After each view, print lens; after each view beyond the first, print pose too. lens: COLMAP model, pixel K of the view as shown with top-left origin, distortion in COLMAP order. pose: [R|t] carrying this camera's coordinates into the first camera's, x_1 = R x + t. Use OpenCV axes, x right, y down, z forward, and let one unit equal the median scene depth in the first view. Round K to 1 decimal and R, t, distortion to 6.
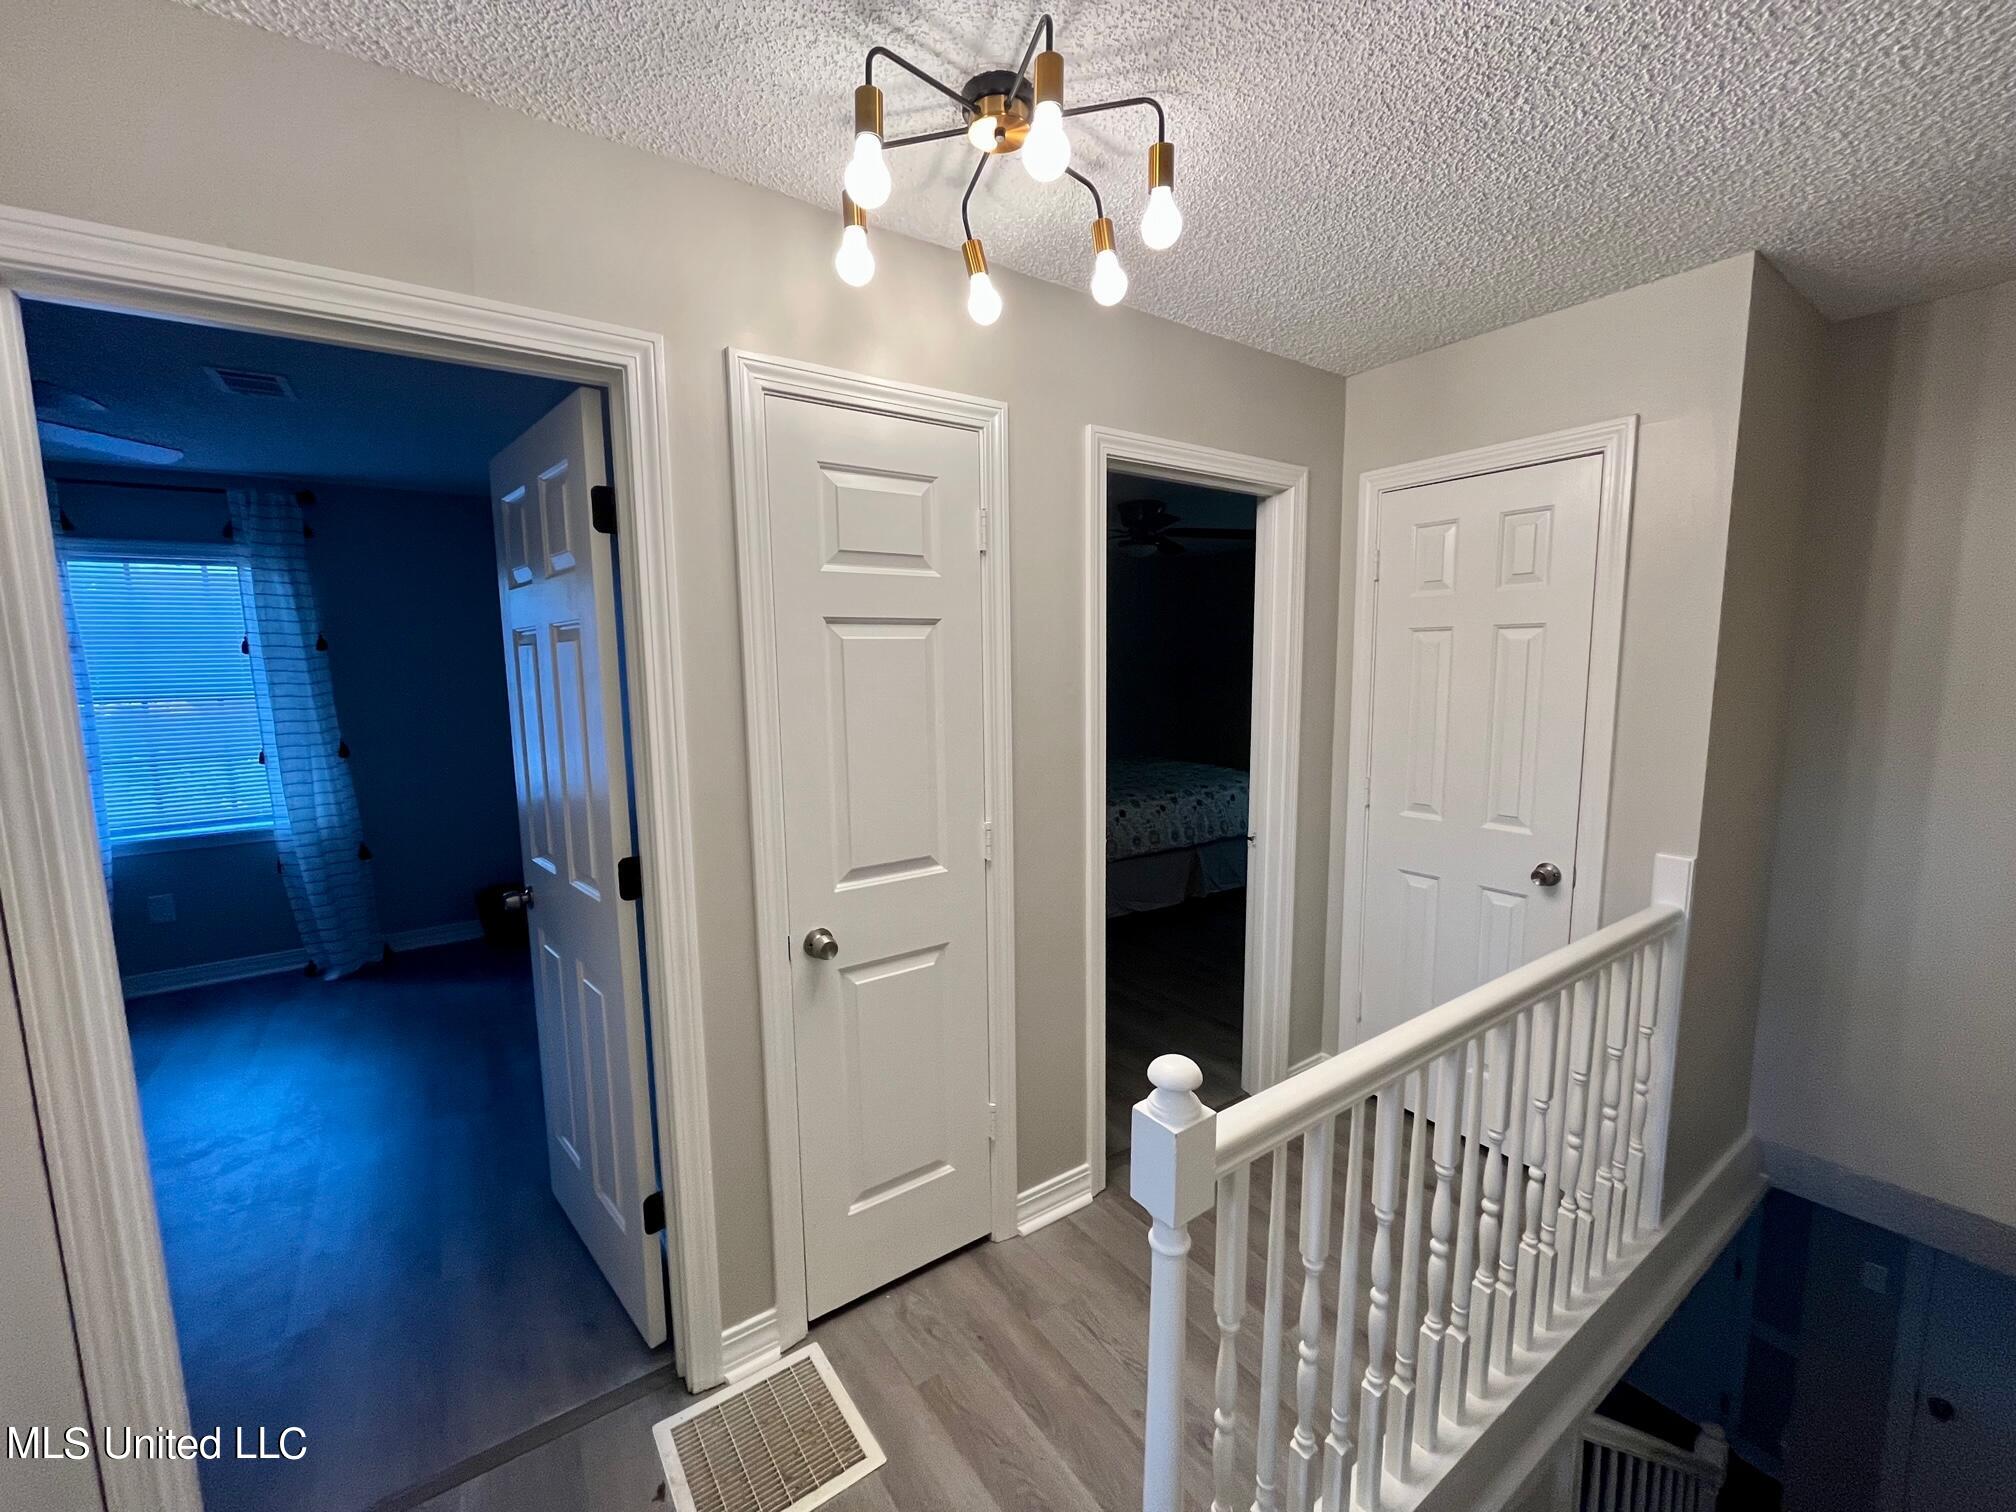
lens RADIAL K [[810.9, 0, 1004.9], [0, 810.9, 763.7], [0, 0, 1]] dist [0.002591, -0.003016]
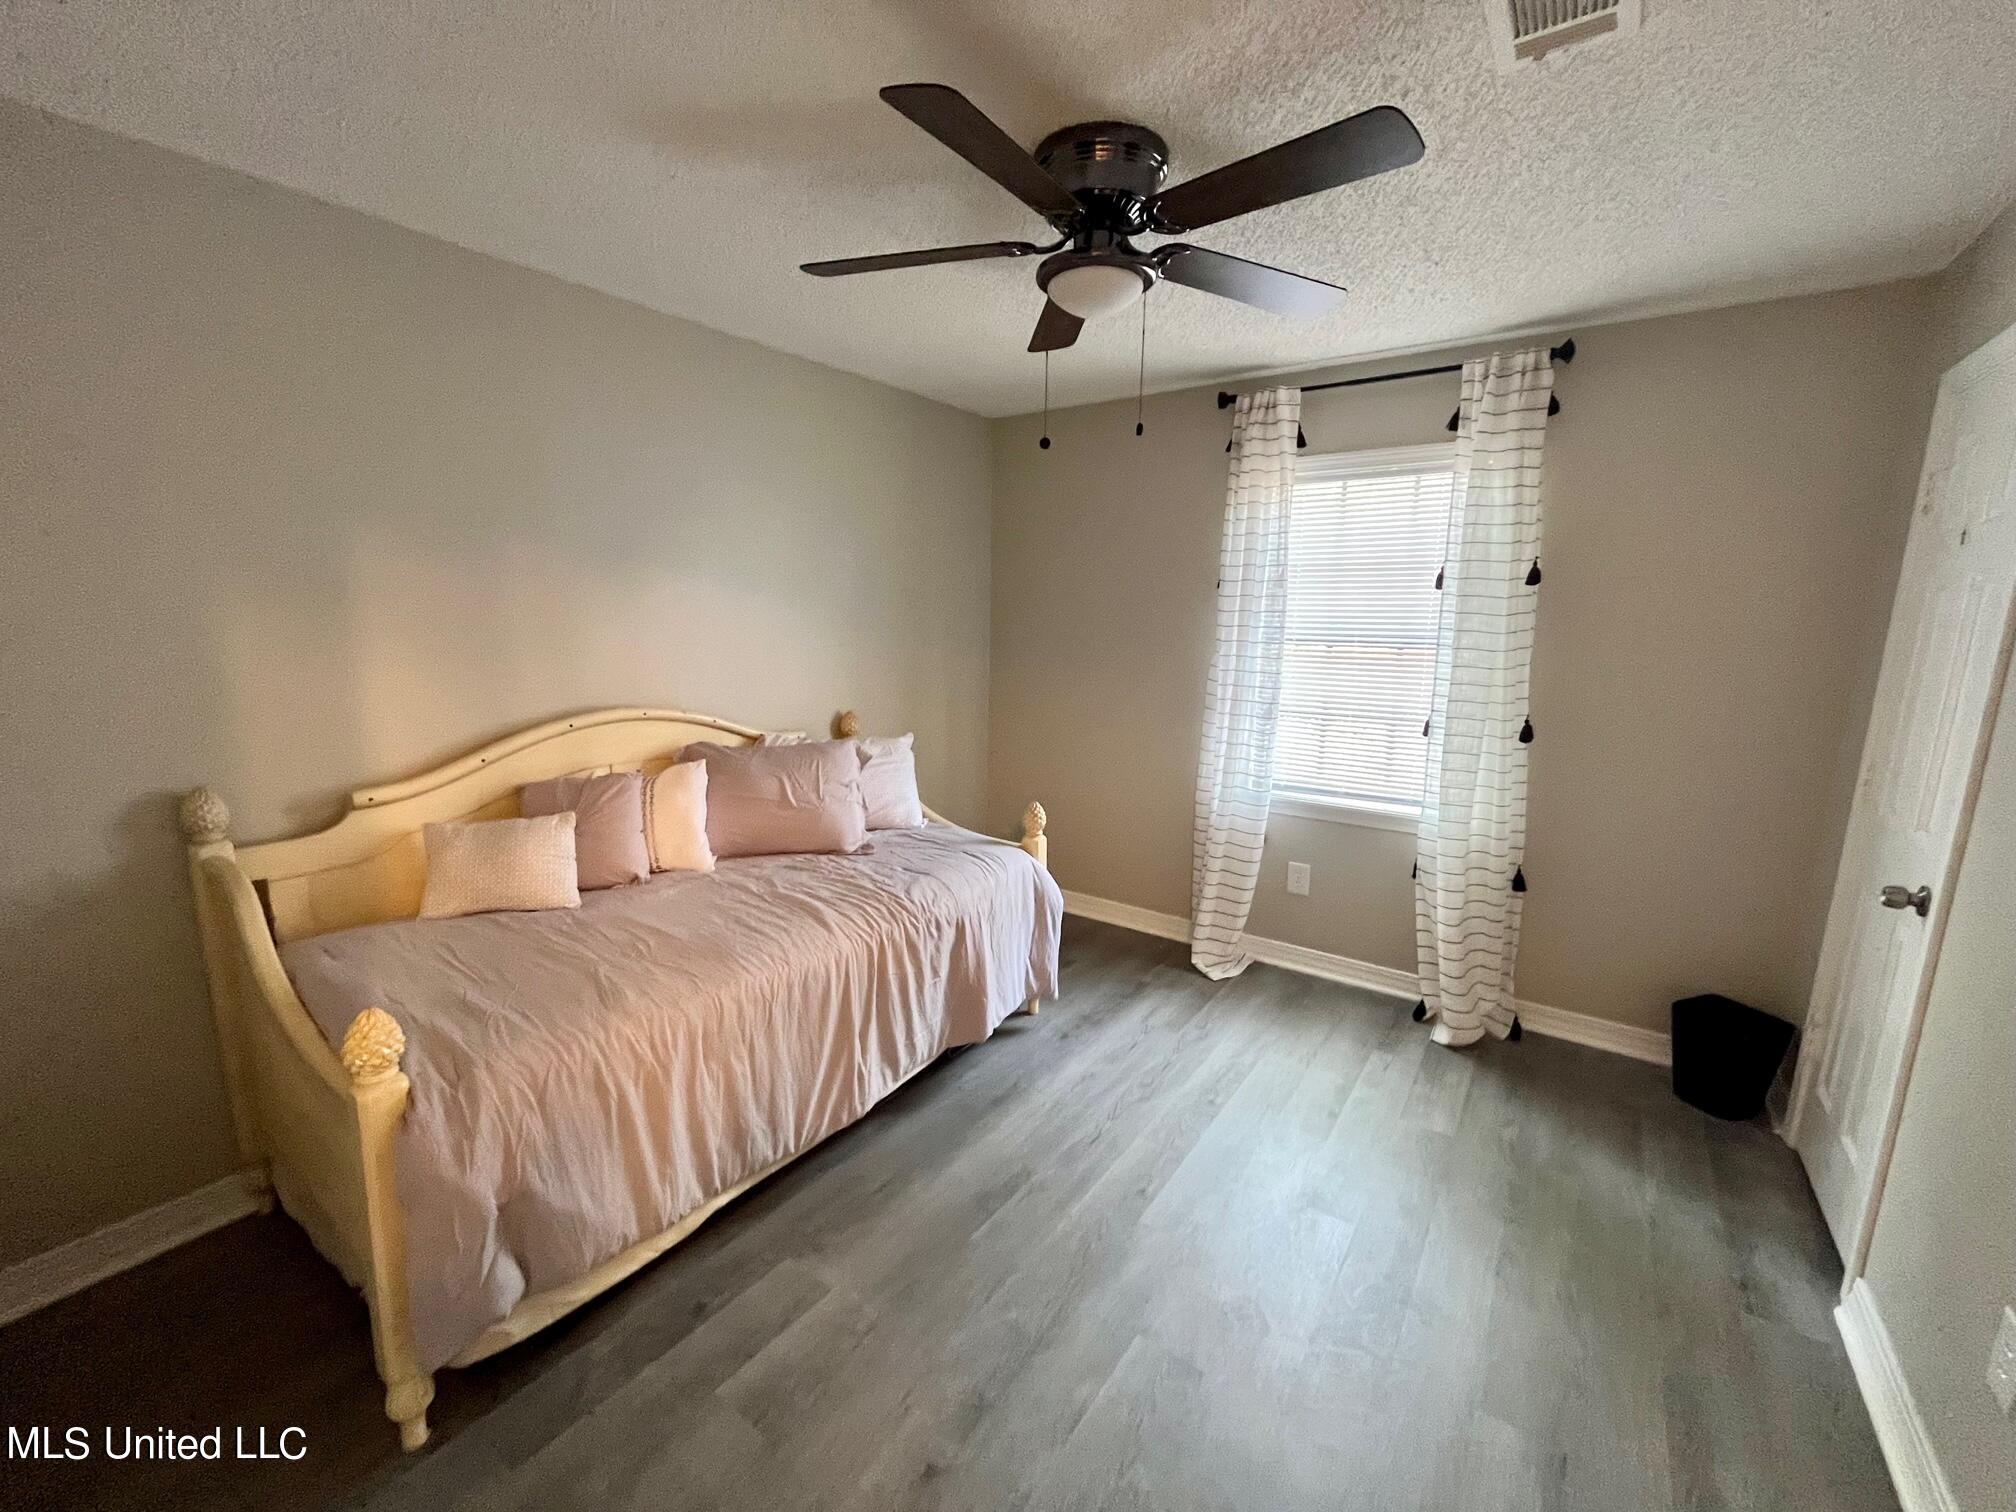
lens RADIAL K [[810.9, 0, 1004.2], [0, 810.9, 739.1], [0, 0, 1]] dist [0.002591, -0.003016]
pose [[0.309627, 0.182796, -0.933122, -0.327661], [-0.137877, 0.979607, 0.146151, -0.053100], [0.940809, 0.083404, 0.328516, 0.378565]]
